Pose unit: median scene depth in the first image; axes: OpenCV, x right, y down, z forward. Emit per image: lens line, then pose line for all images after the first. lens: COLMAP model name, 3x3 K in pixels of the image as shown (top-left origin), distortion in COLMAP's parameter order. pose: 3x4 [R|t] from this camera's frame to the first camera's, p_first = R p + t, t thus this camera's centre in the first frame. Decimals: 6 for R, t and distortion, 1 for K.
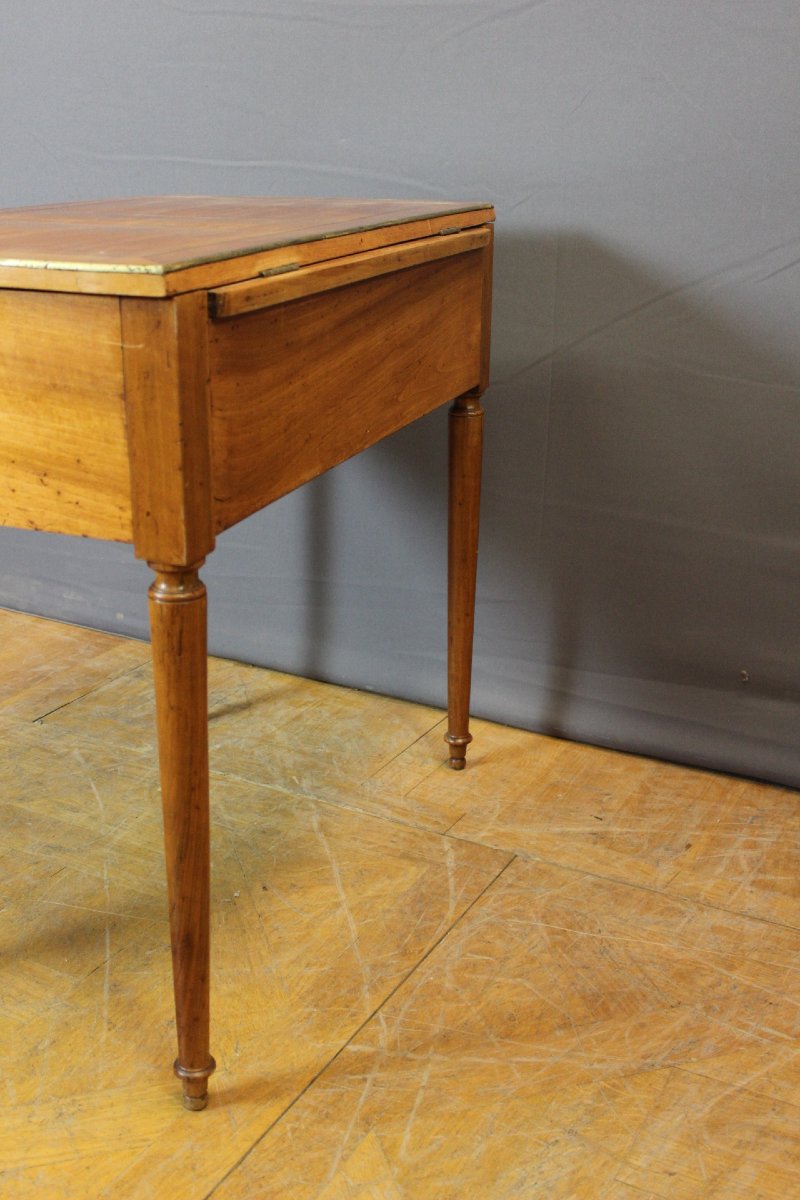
lens RADIAL K [[1374.2, 0, 397.4], [0, 1374.2, 602.9], [0, 0, 1]] dist [-0.096112, 0.050002]
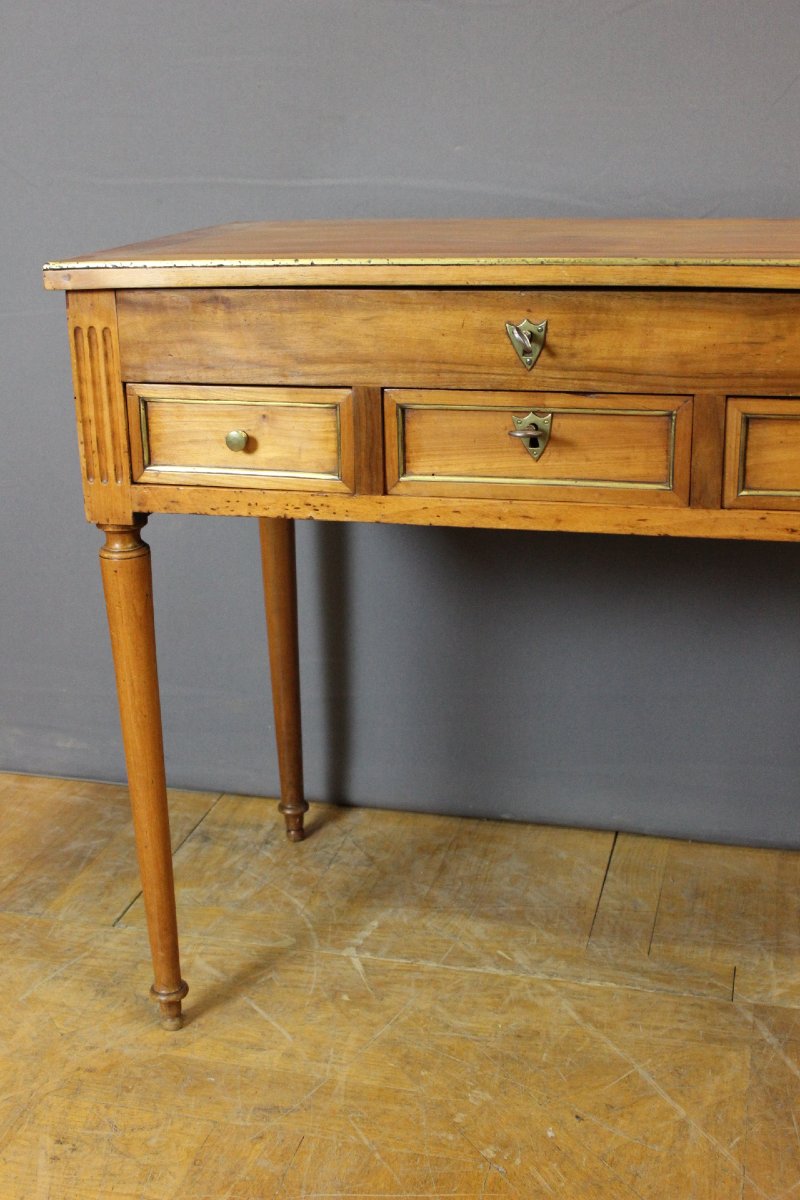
lens RADIAL K [[1486.0, 0, 395.1], [0, 1486.0, 600.3], [0, 0, 1]] dist [-0.079228, 0.106254]
pose [[0.970598, -0.106216, 0.216005, -0.334987], [0.111341, 0.993714, -0.011663, -0.080242], [-0.213409, 0.035370, 0.976323, 0.195017]]
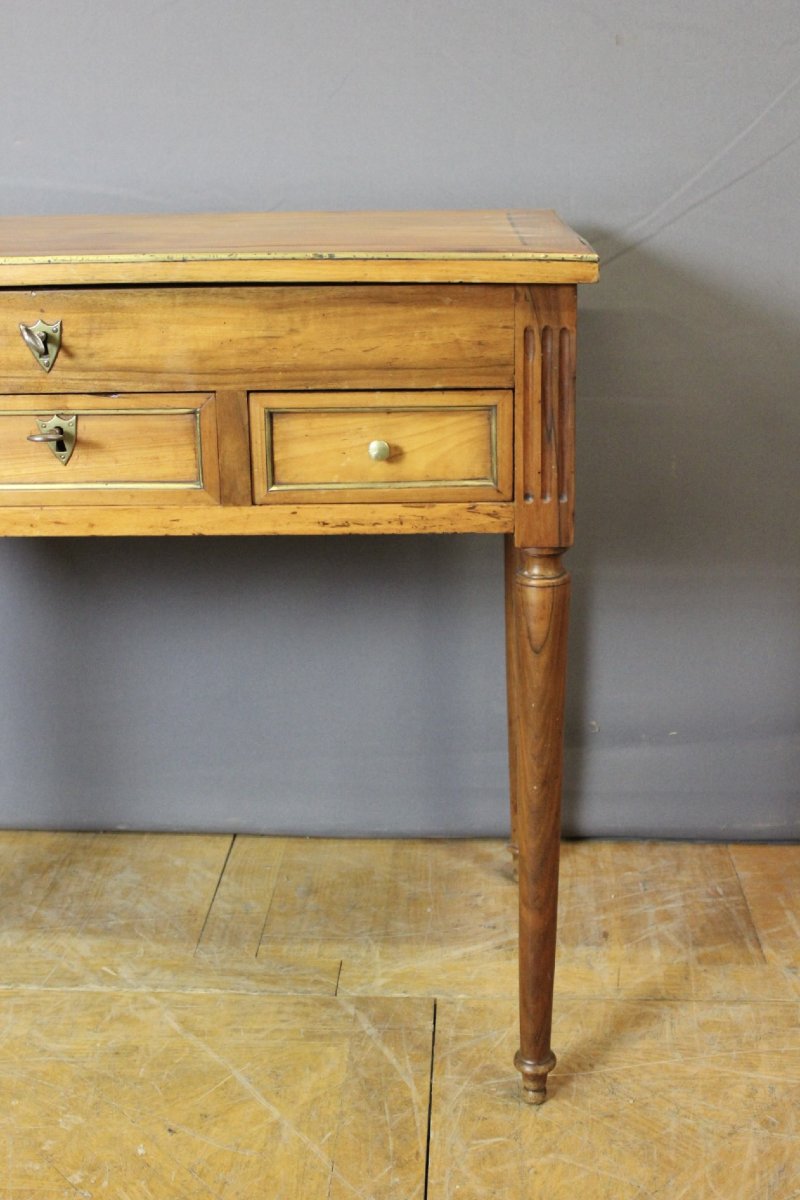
lens RADIAL K [[1504.6, 0, 399.6], [0, 1504.6, 599.0], [0, 0, 1]] dist [-0.091402, 0.140840]
pose [[0.903747, -0.160638, 0.396782, -0.254057], [0.168385, 0.985600, 0.015494, -0.070342], [-0.393557, 0.052810, 0.917782, 0.173741]]
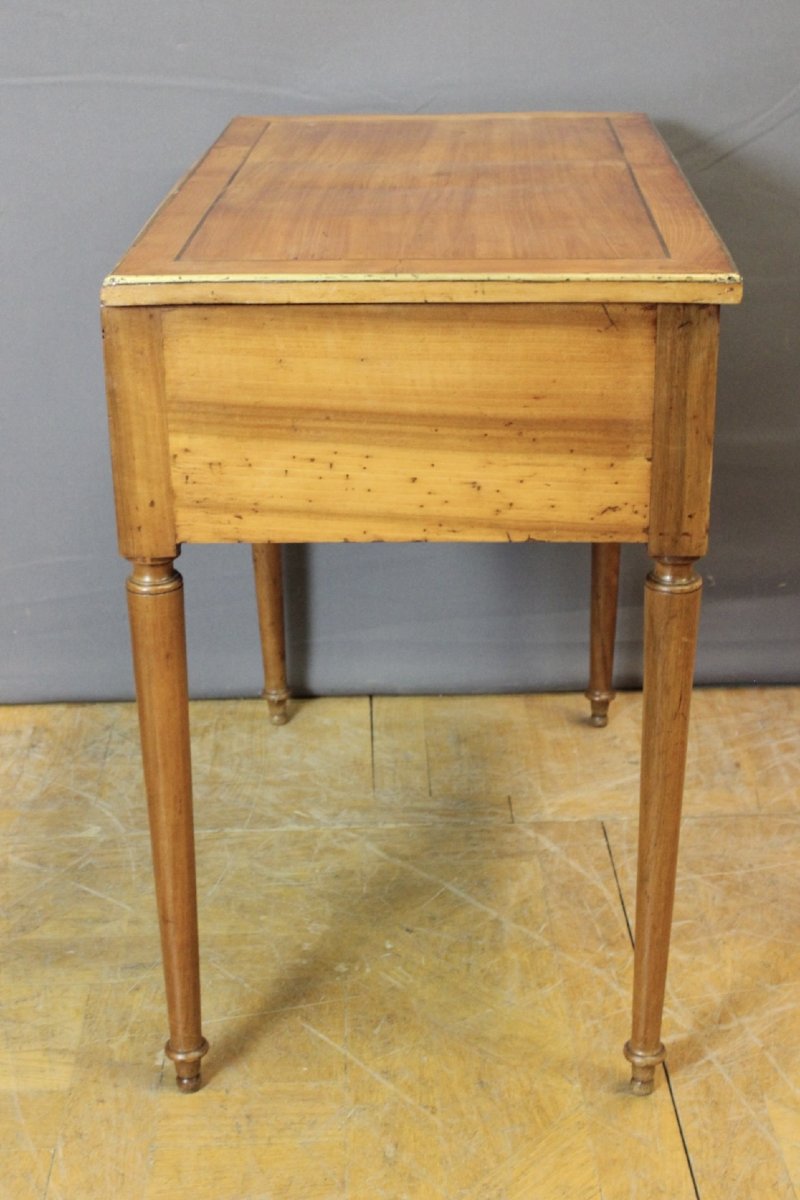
lens RADIAL K [[1923.4, 0, 419.4], [0, 1923.4, 601.2], [0, 0, 1]] dist [-0.047399, 0.038139]
pose [[0.860655, -0.218125, 0.460103, -0.596182], [0.192360, 0.975921, 0.102839, -0.121094], [-0.471456, -0.000004, 0.881890, -0.094043]]
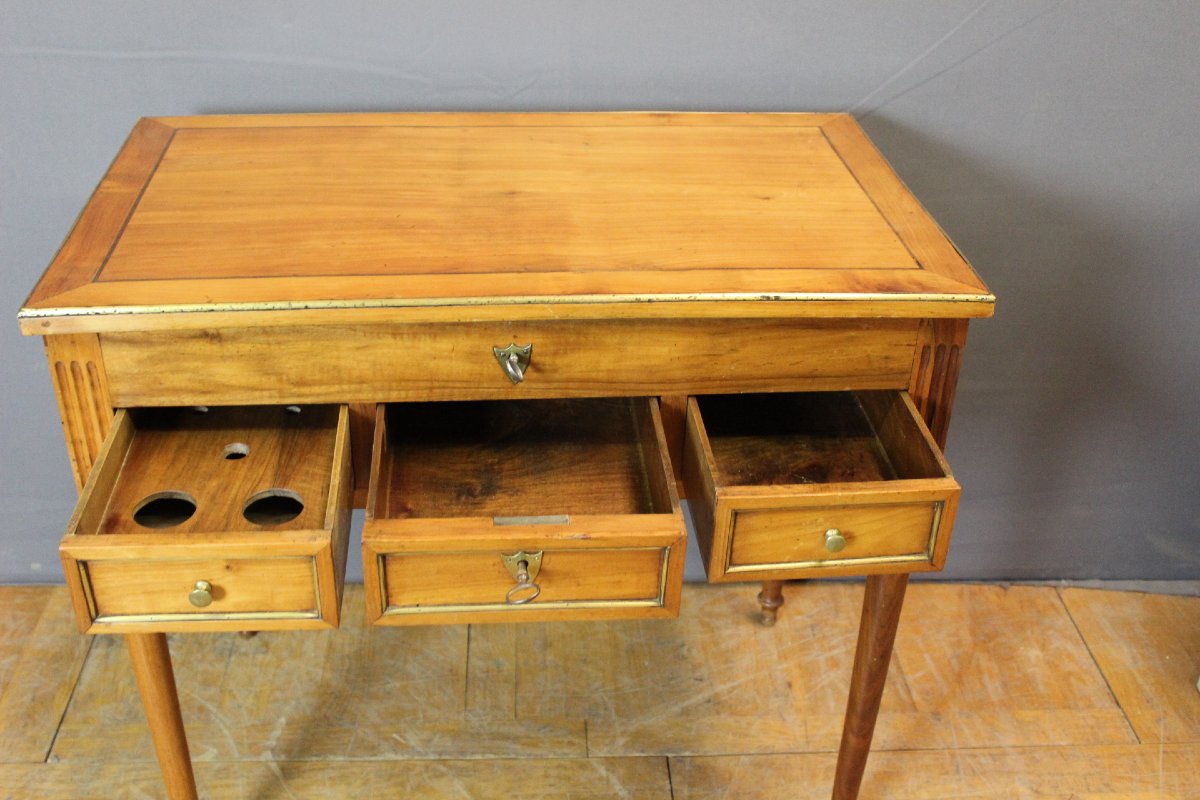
lens RADIAL K [[1307.6, 0, 596.6], [0, 1307.6, 403.8], [0, 0, 1]] dist [-0.116936, 0.146302]
pose [[0.853973, -0.262896, 0.449016, -0.335283], [0.155354, 0.952432, 0.262179, -0.341704], [-0.496583, -0.154137, 0.854194, 0.230129]]
